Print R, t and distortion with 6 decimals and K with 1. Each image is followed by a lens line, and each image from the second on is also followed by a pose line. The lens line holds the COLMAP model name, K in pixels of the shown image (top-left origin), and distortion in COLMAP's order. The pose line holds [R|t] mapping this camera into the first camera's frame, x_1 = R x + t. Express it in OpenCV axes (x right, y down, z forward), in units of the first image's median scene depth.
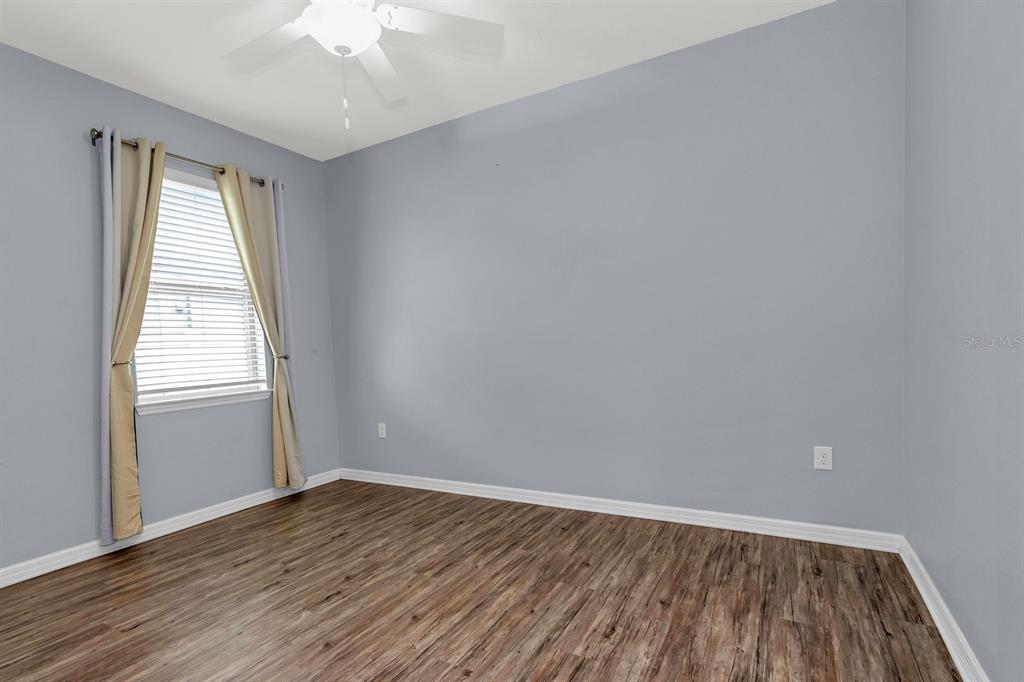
lens RADIAL K [[451.5, 0, 526.2], [0, 451.5, 346.7], [0, 0, 1]] dist [0.001037, 0.000131]
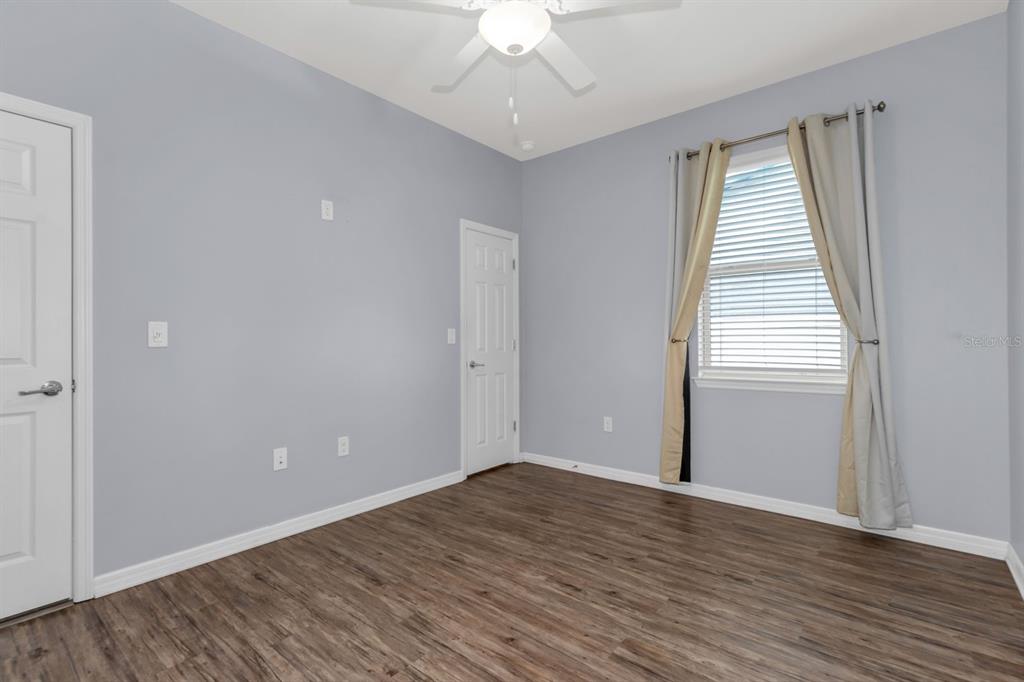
lens RADIAL K [[479.7, 0, 509.9], [0, 479.7, 327.2], [0, 0, 1]] dist [0.002540, 0.000426]
pose [[-0.173156, 0.013132, -0.984807, 0.496367], [0.008088, 0.999896, 0.011911, -0.021978], [0.984861, -0.005903, -0.173244, 0.847786]]
